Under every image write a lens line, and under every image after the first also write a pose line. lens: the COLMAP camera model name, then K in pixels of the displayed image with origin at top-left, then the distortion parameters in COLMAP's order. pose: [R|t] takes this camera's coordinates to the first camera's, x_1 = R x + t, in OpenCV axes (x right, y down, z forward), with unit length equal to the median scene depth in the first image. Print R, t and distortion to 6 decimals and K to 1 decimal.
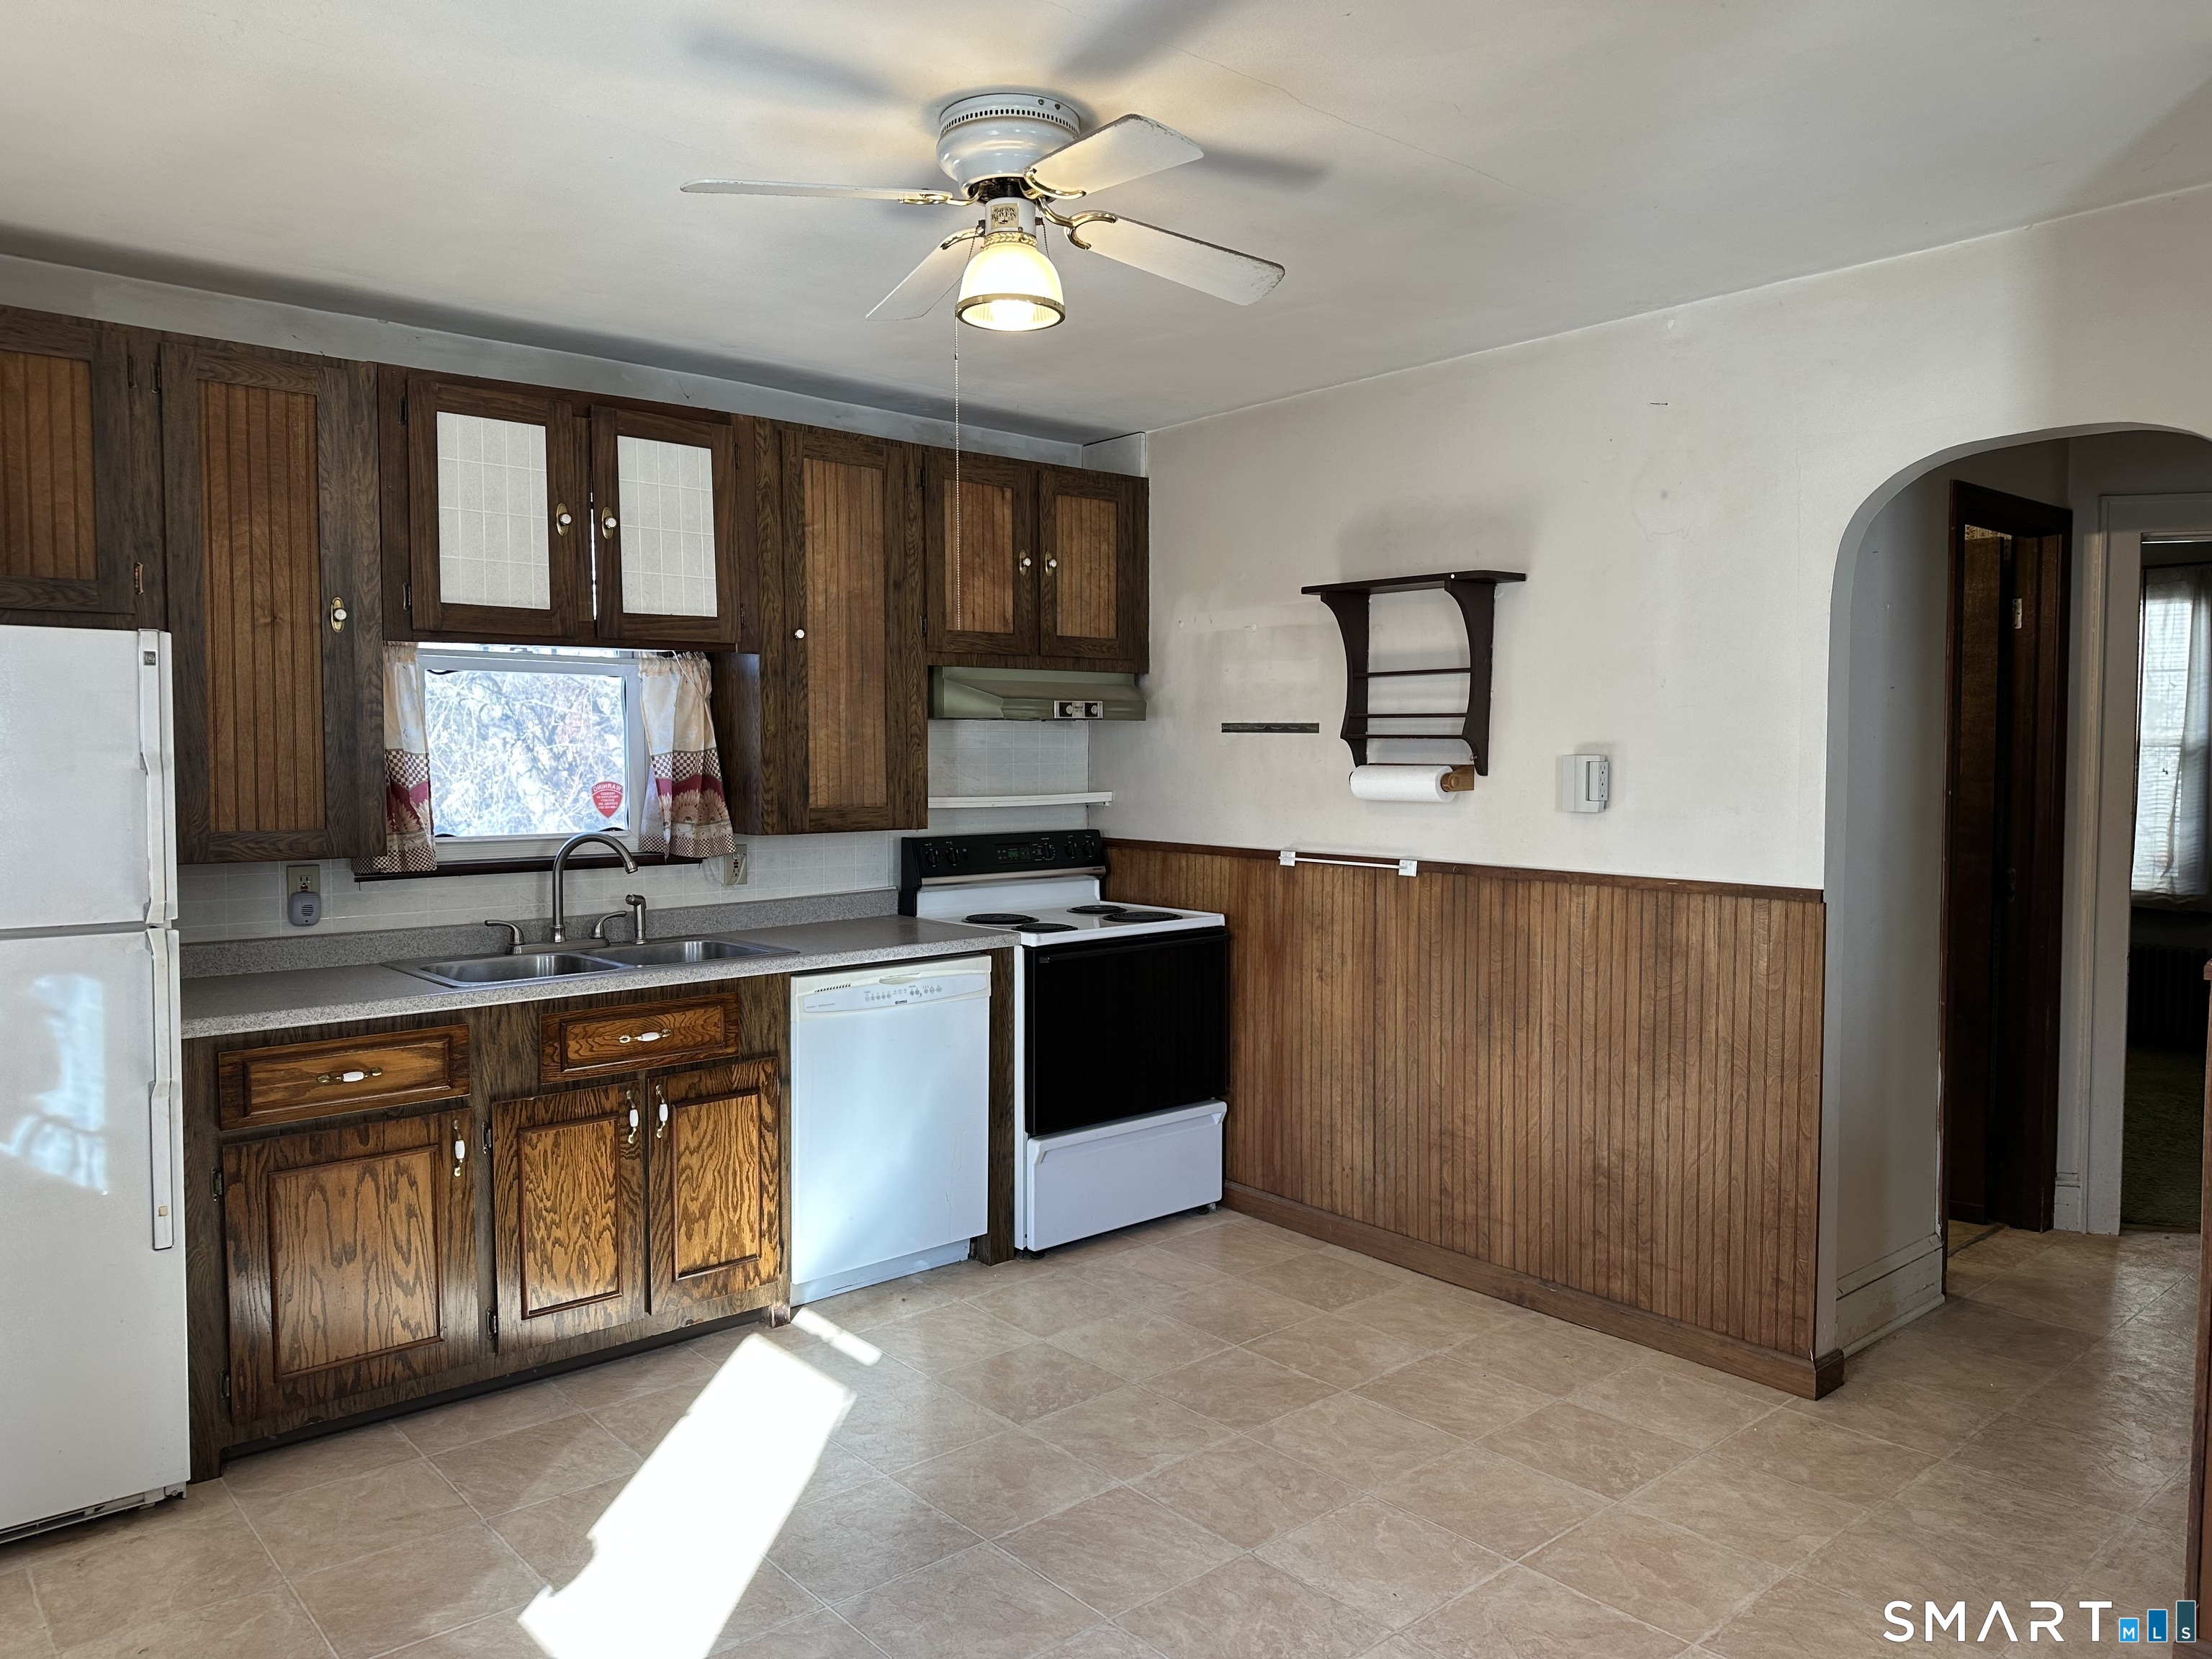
lens RADIAL K [[1544.5, 0, 1102.5], [0, 1544.5, 828.8], [0, 0, 1]] dist [0.090404, -0.108164]
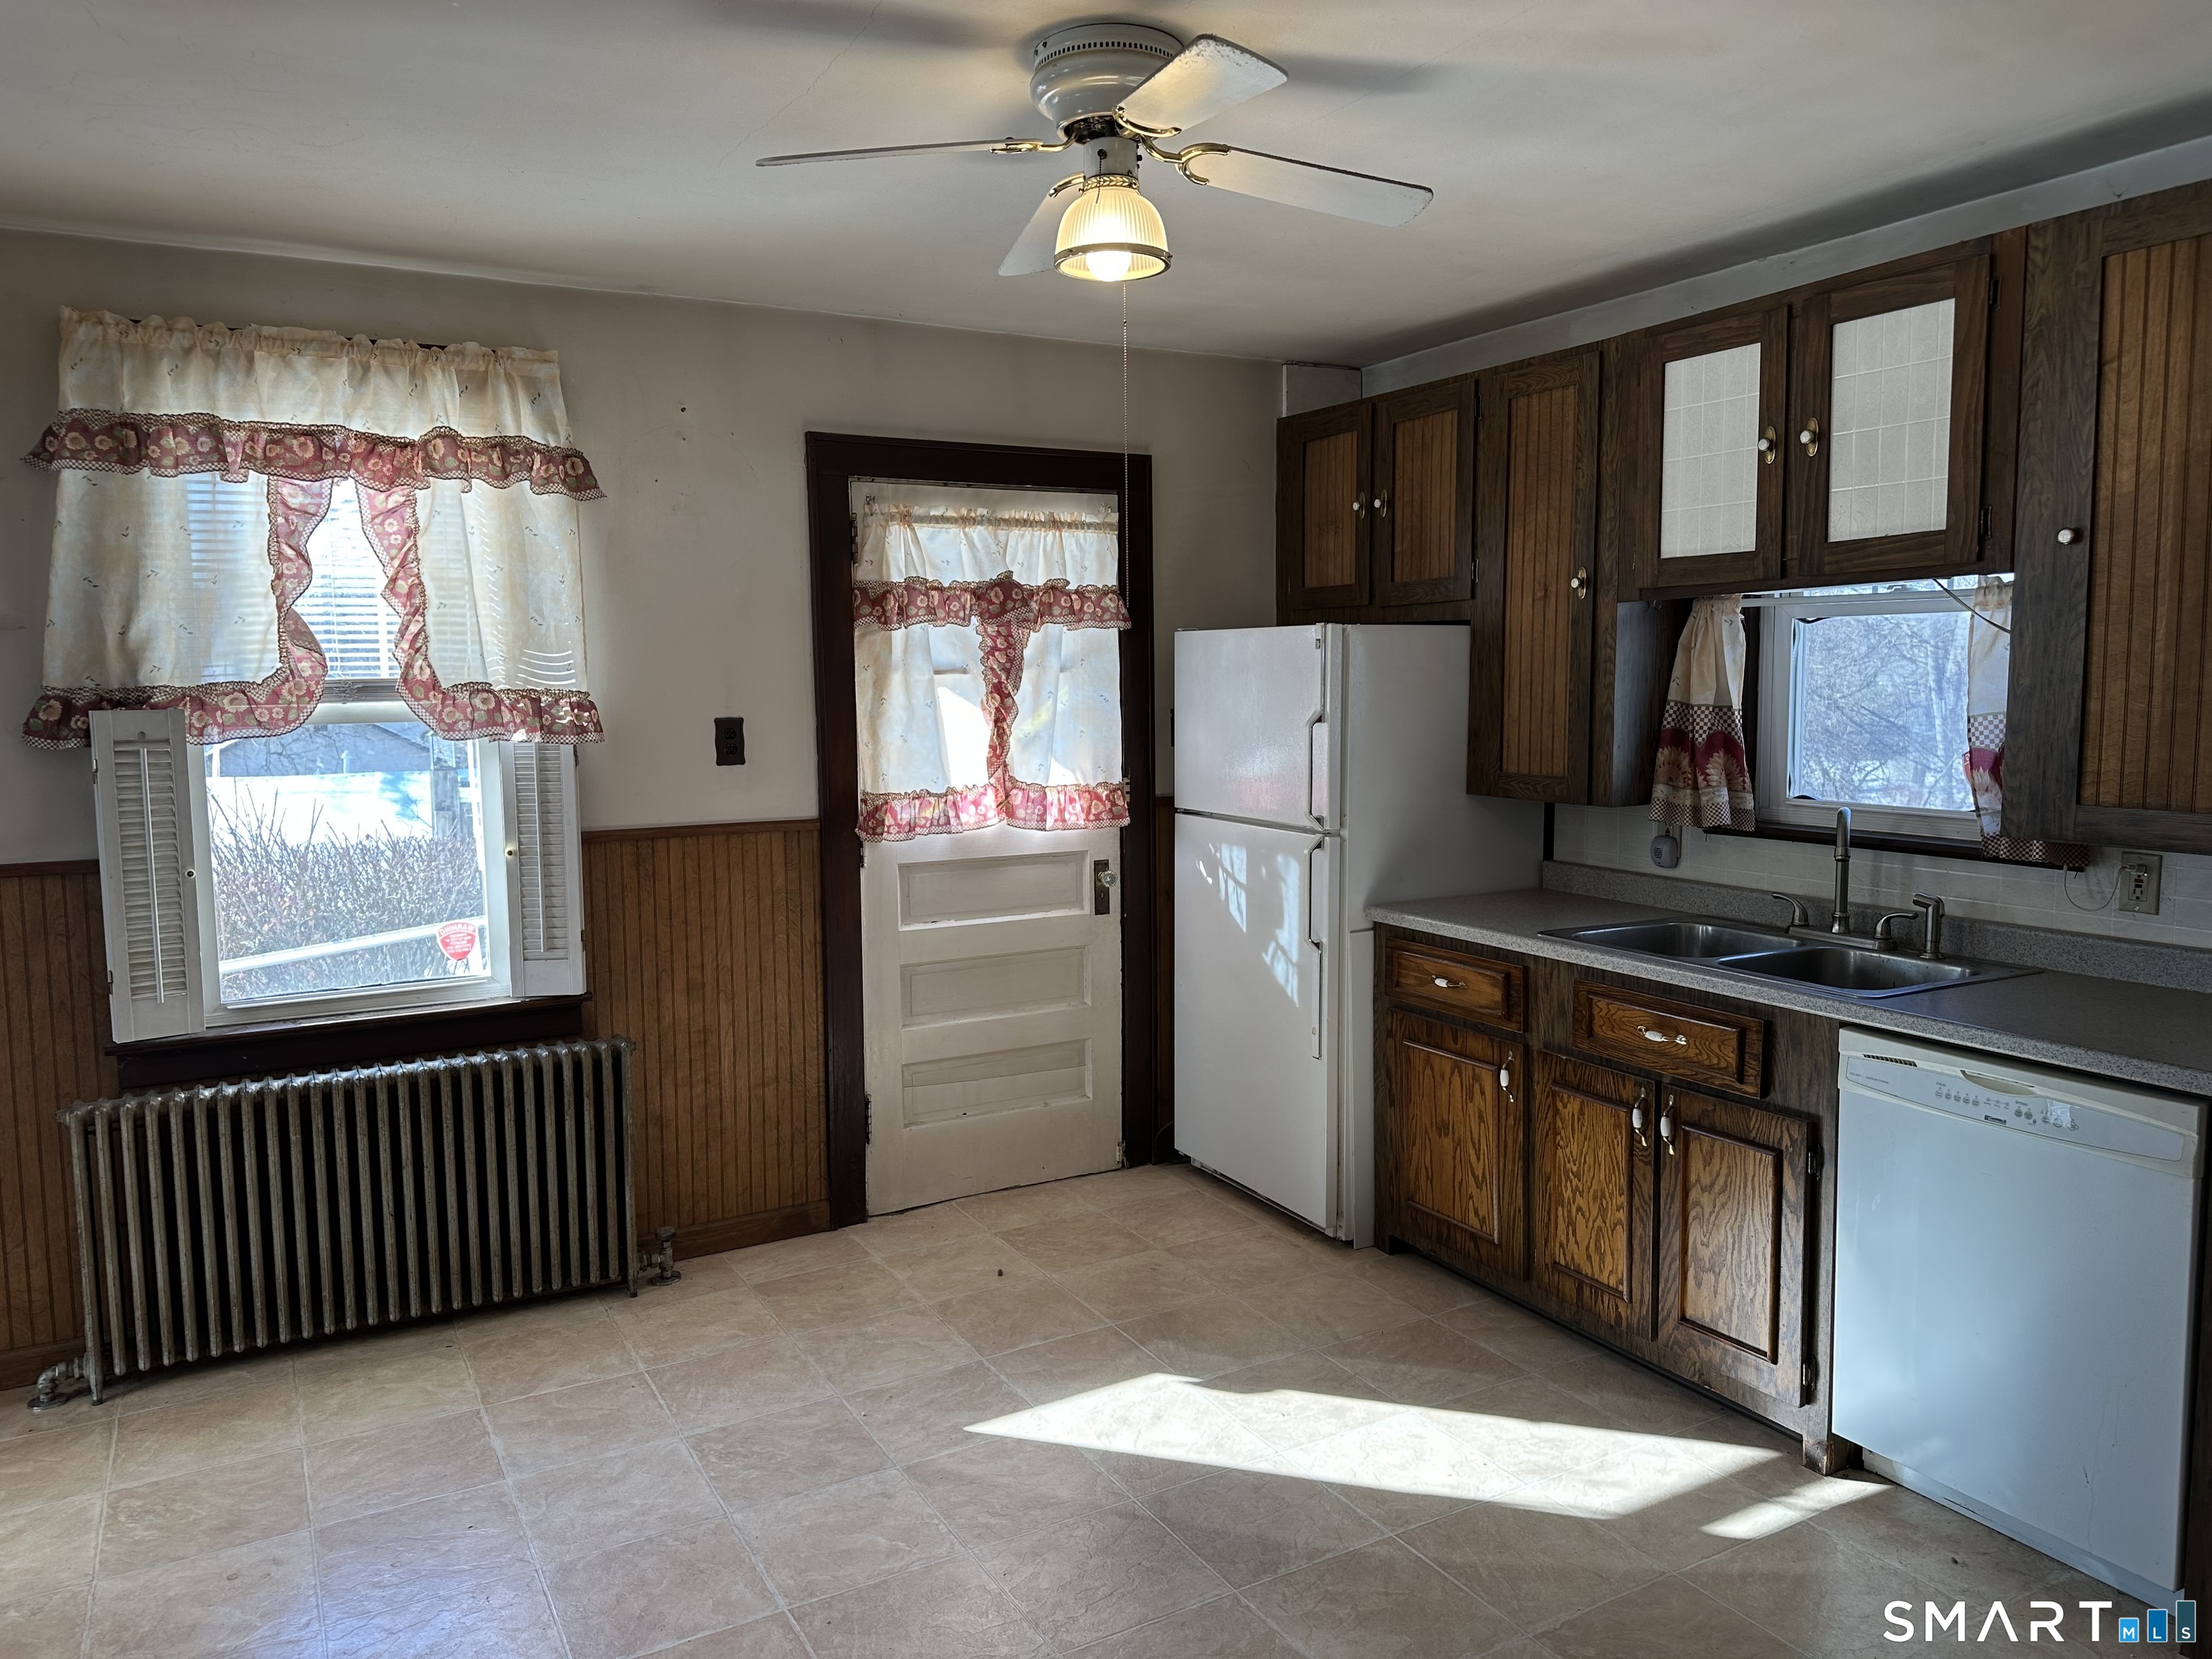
lens RADIAL K [[1544.5, 0, 1098.0], [0, 1544.5, 817.1], [0, 0, 1]] dist [0.090404, -0.108164]
pose [[-0.210155, 0.094631, -0.973077, 0.619352], [-0.038517, 0.993731, 0.104957, -0.070416], [0.976909, 0.059537, -0.205193, 0.846020]]
